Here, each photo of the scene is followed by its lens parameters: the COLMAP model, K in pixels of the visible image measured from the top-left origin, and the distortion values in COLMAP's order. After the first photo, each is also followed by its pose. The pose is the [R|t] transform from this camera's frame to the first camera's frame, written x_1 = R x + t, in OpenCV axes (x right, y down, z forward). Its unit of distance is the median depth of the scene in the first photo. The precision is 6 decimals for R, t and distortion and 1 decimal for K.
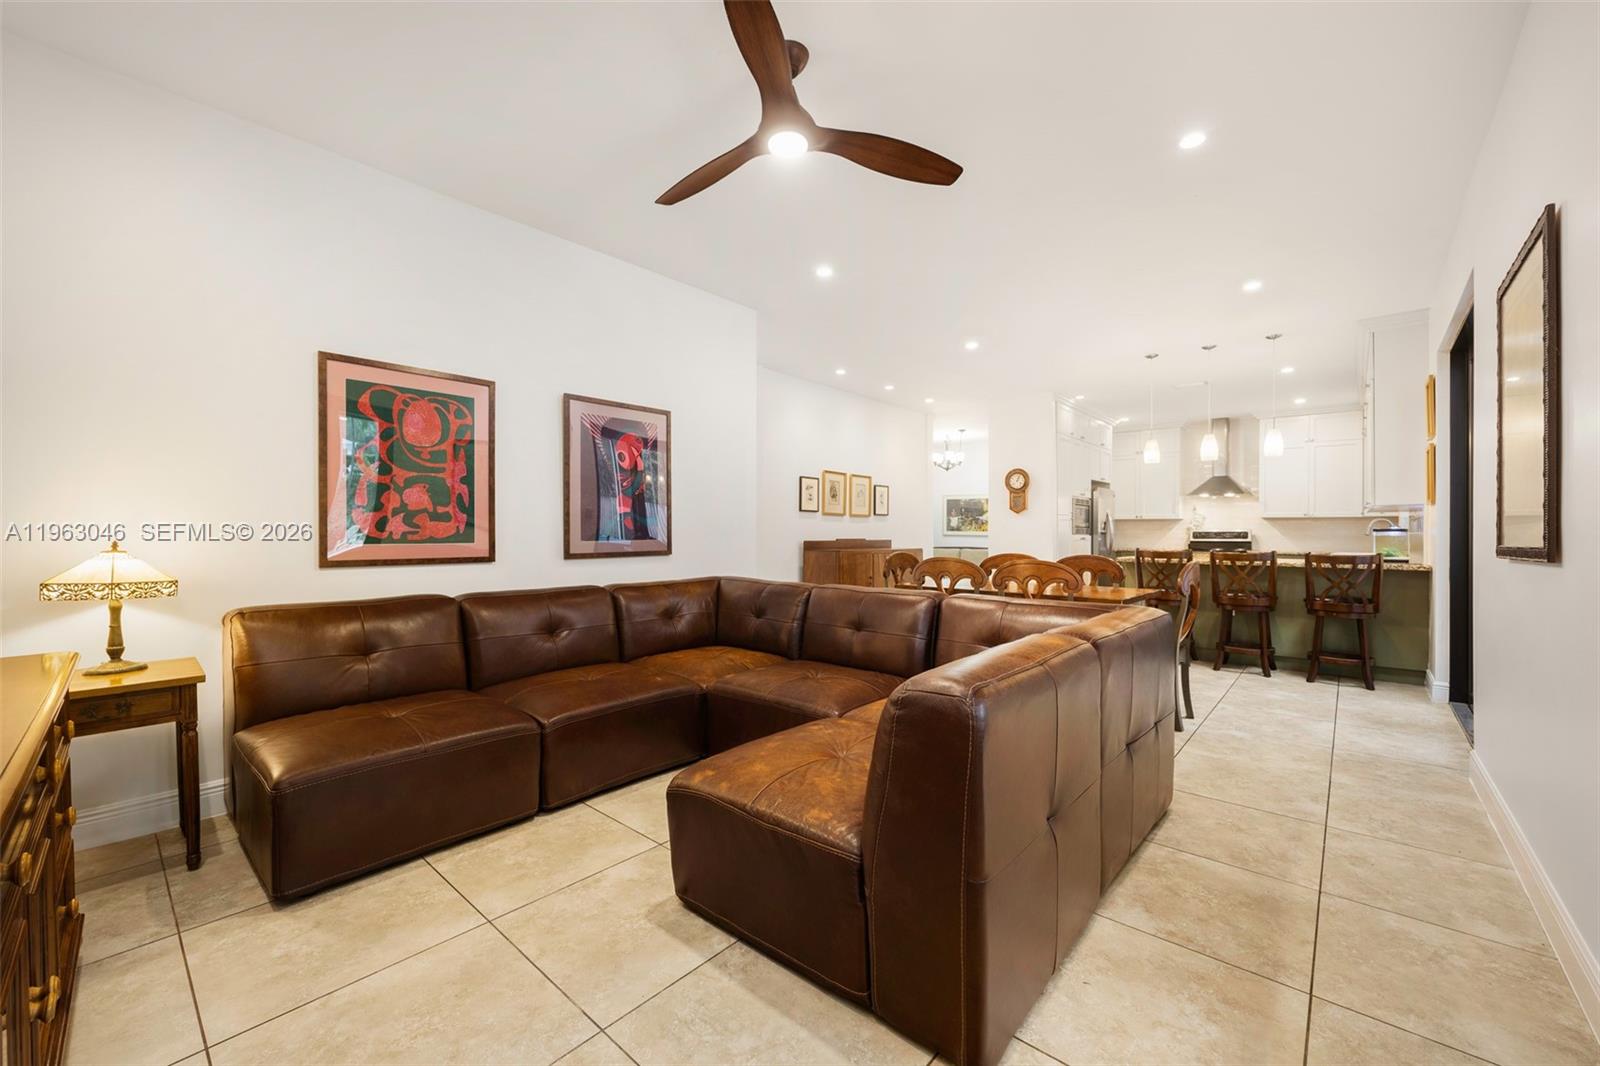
lens RADIAL K [[615.0, 0, 807.6], [0, 615.0, 531.1], [0, 0, 1]] dist [-0.007034, -0.000477]
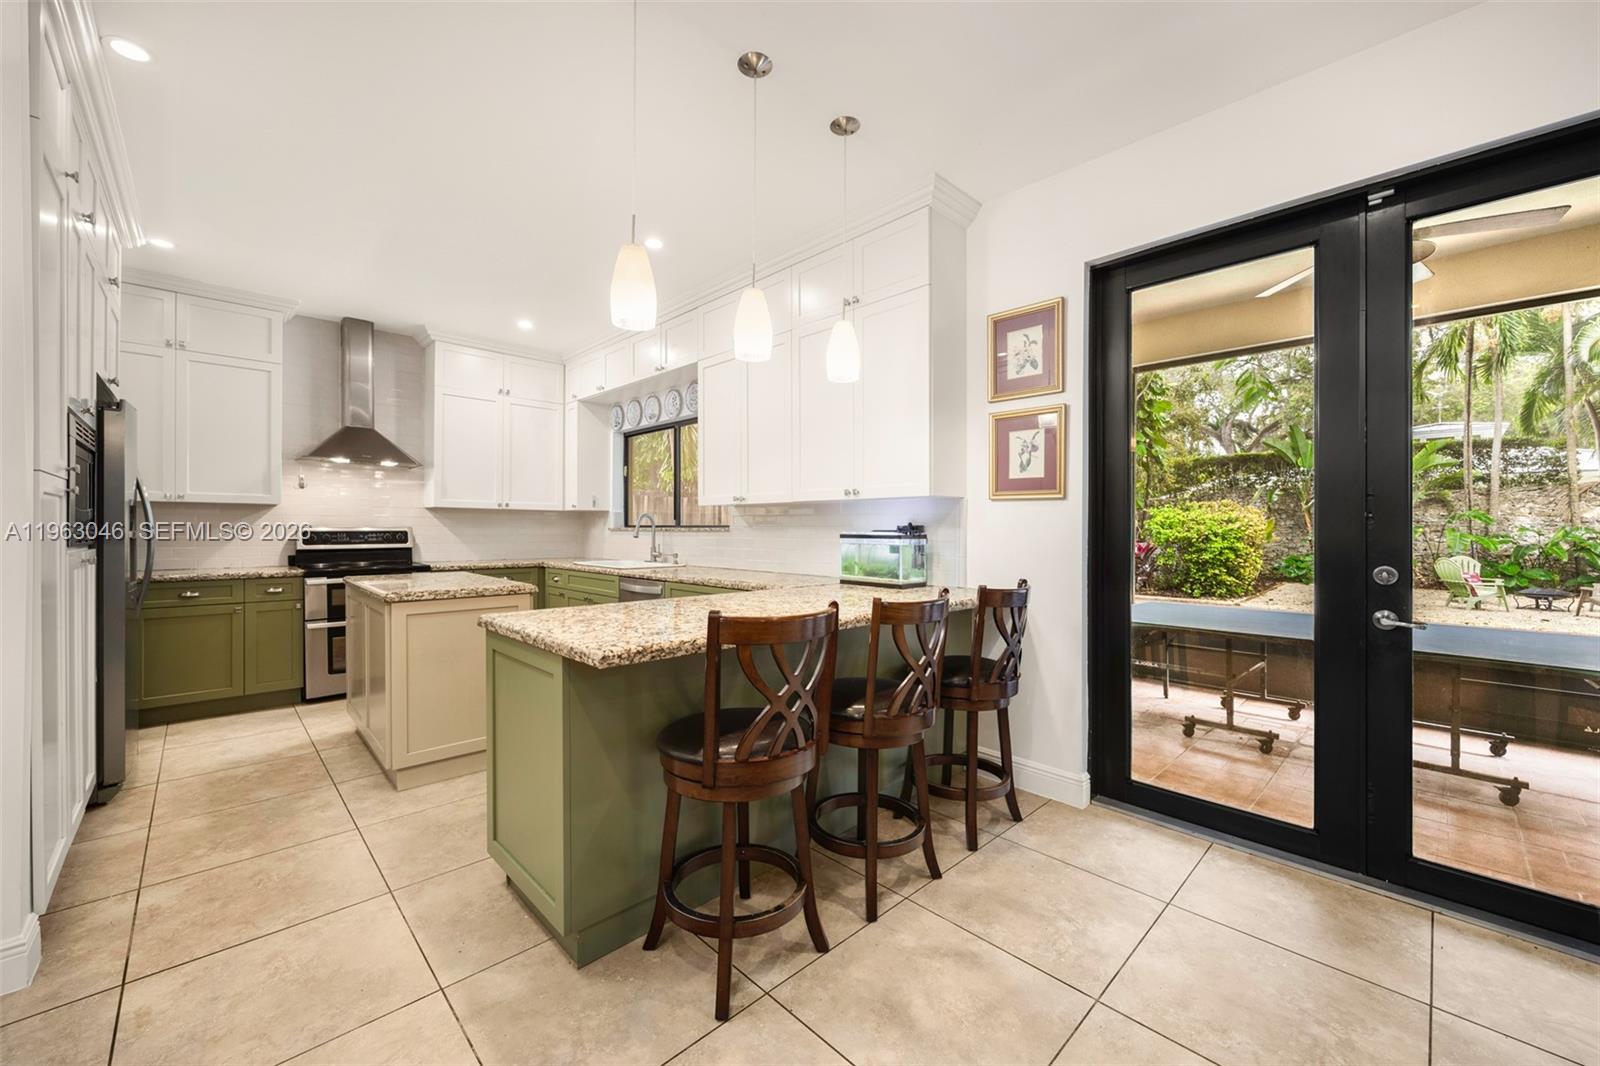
lens RADIAL K [[615.0, 0, 801.8], [0, 615.0, 536.1], [0, 0, 1]] dist [-0.007034, -0.000477]
pose [[0.078676, -0.013807, 0.996805, 0.198780], [-0.007648, 0.999866, 0.014453, -0.006581], [-0.996871, -0.008760, 0.078560, 0.695067]]
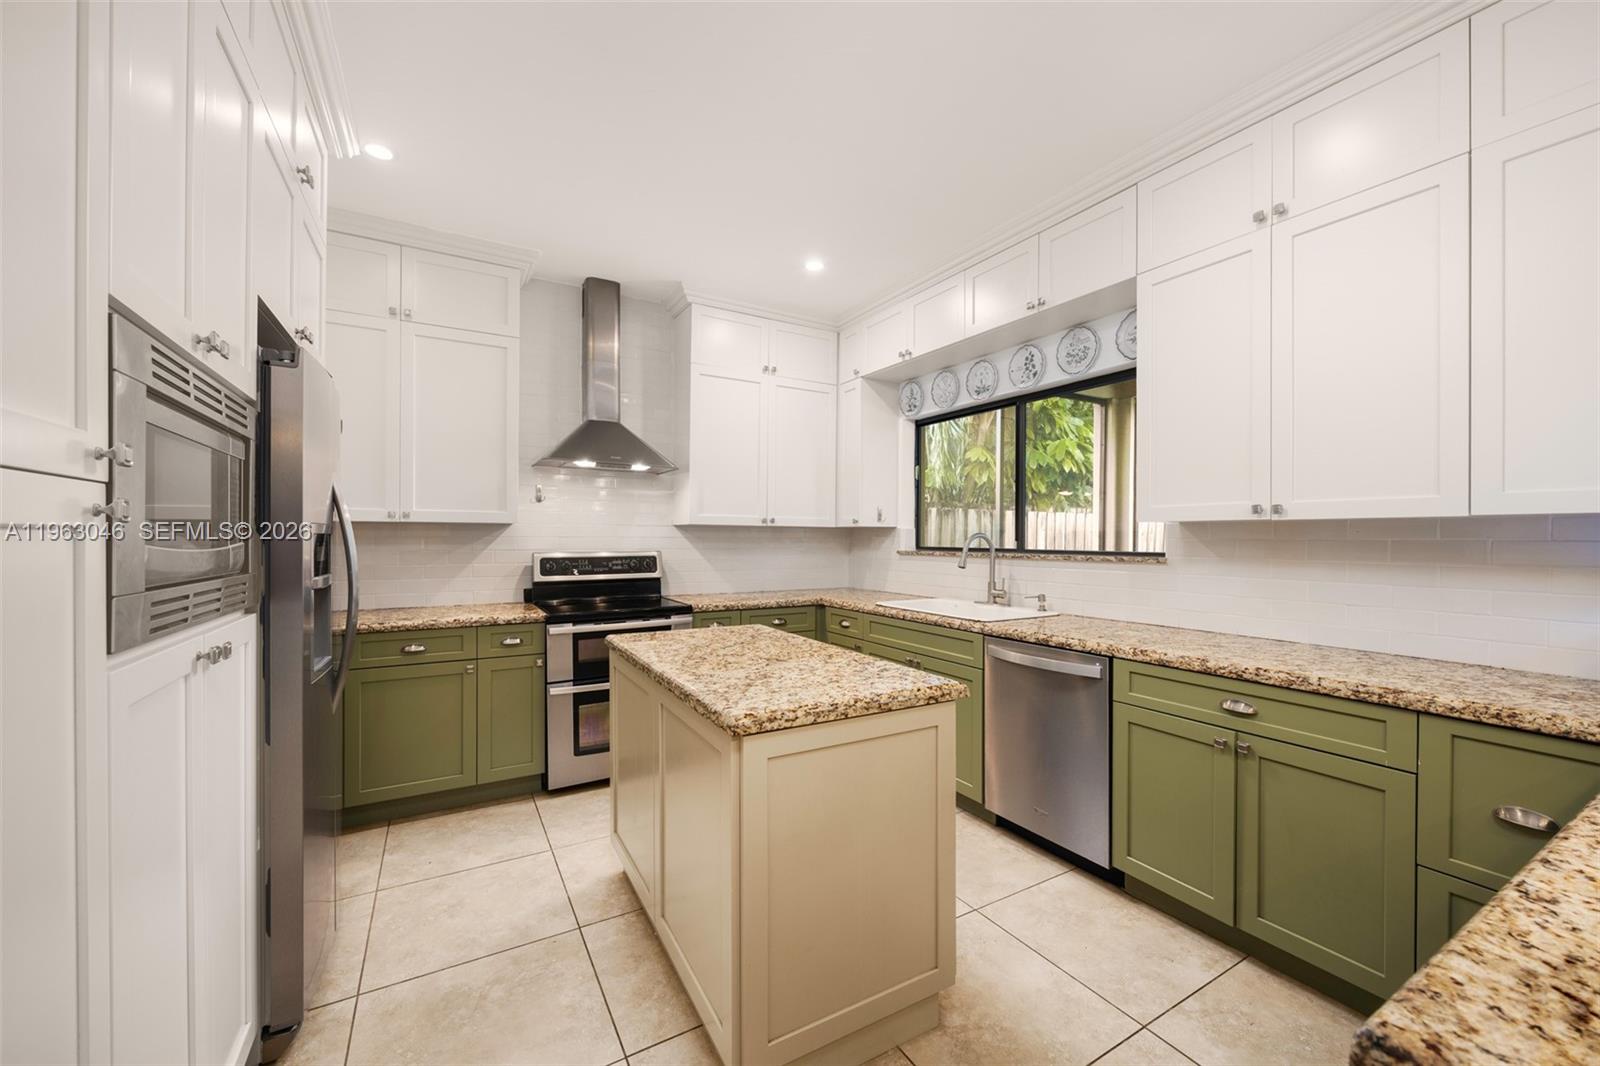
lens RADIAL K [[615.0, 0, 804.1], [0, 615.0, 544.1], [0, 0, 1]] dist [-0.007034, -0.000477]
pose [[0.314824, -0.011387, 0.949082, 0.393635], [-0.005453, 0.999890, 0.013806, -0.017533], [-0.949134, -0.009522, 0.314727, 0.908930]]
